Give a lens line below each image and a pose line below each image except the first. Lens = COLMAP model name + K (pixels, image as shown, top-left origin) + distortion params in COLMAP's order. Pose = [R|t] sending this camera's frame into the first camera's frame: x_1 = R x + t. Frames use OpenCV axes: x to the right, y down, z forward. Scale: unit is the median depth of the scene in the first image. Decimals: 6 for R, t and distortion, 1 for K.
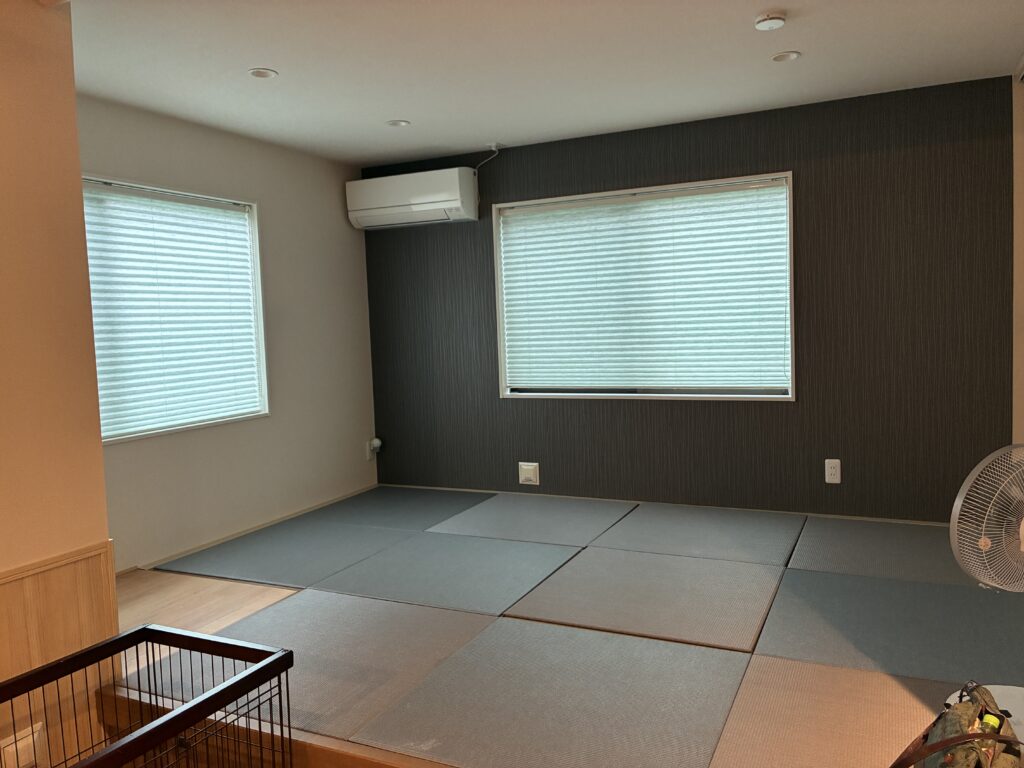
lens RADIAL K [[791.7, 0, 508.5], [0, 791.7, 383.2], [0, 0, 1]] dist [0.012240, -0.025938]
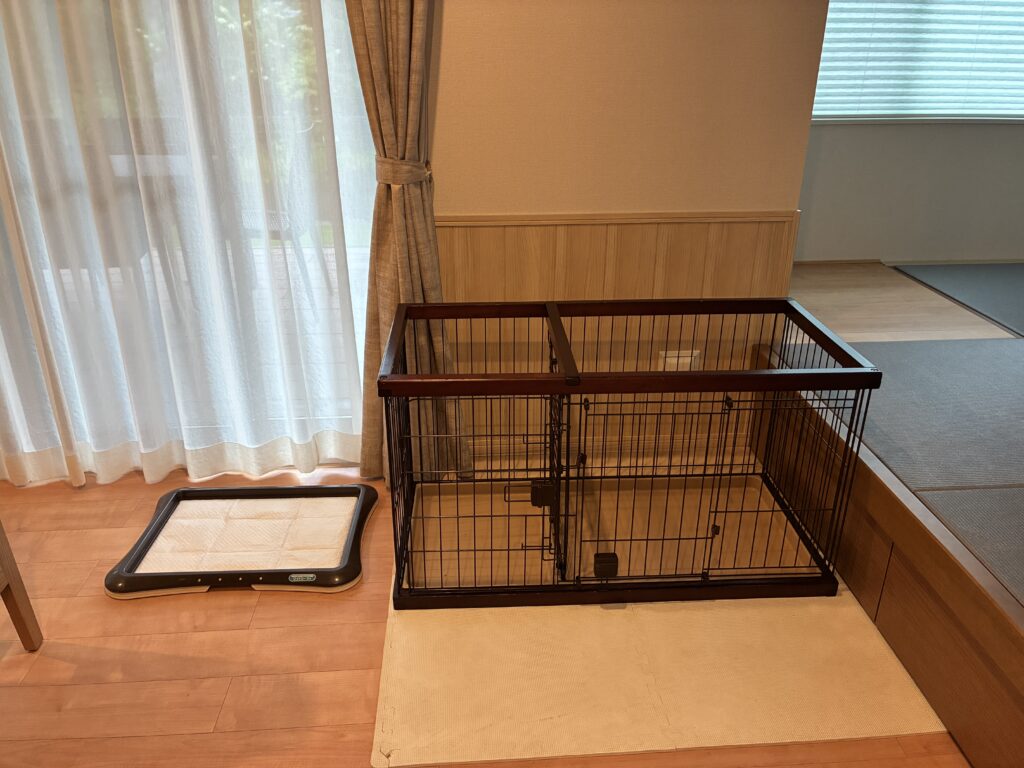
lens RADIAL K [[791.7, 0, 508.7], [0, 791.7, 377.2], [0, 0, 1]] dist [0.012240, -0.025938]
pose [[0.476498, 0.395283, -0.785303, 0.102857], [-0.094962, 0.911141, 0.401003, 0.012170], [0.874032, -0.116504, 0.471694, 0.097874]]
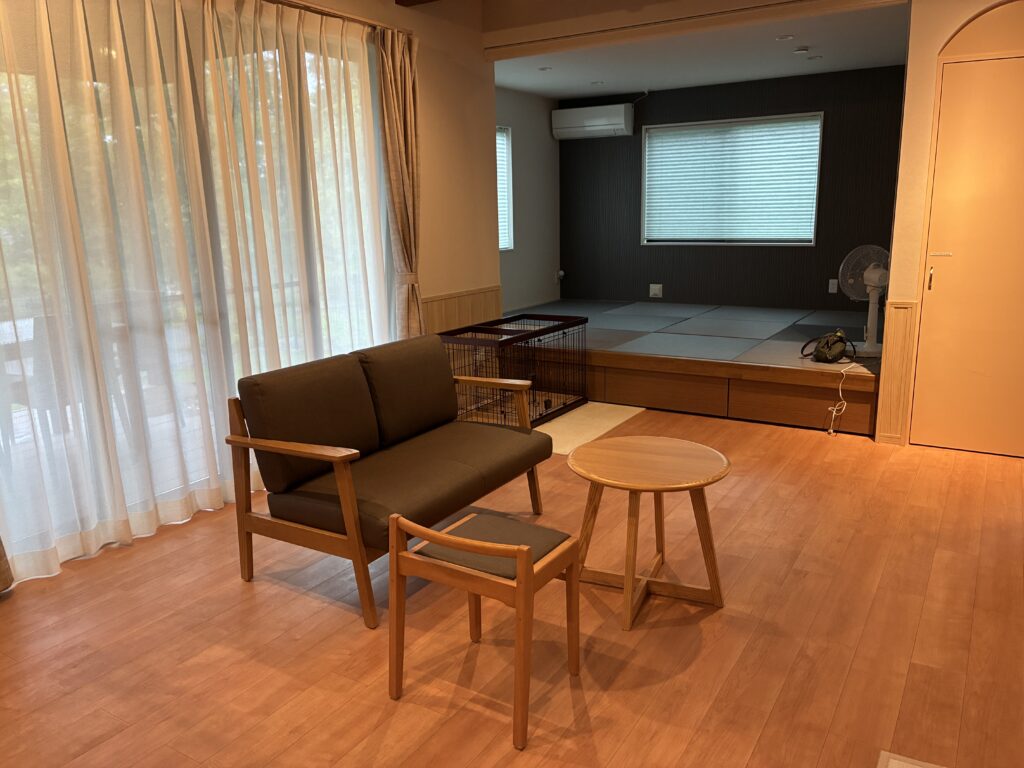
lens RADIAL K [[791.7, 0, 507.4], [0, 791.7, 393.5], [0, 0, 1]] dist [0.012240, -0.025938]
pose [[0.994201, 0.037450, -0.100802, -0.131909], [-0.021182, 0.987234, 0.157859, 0.083072], [0.105427, -0.154808, 0.982303, -0.868516]]
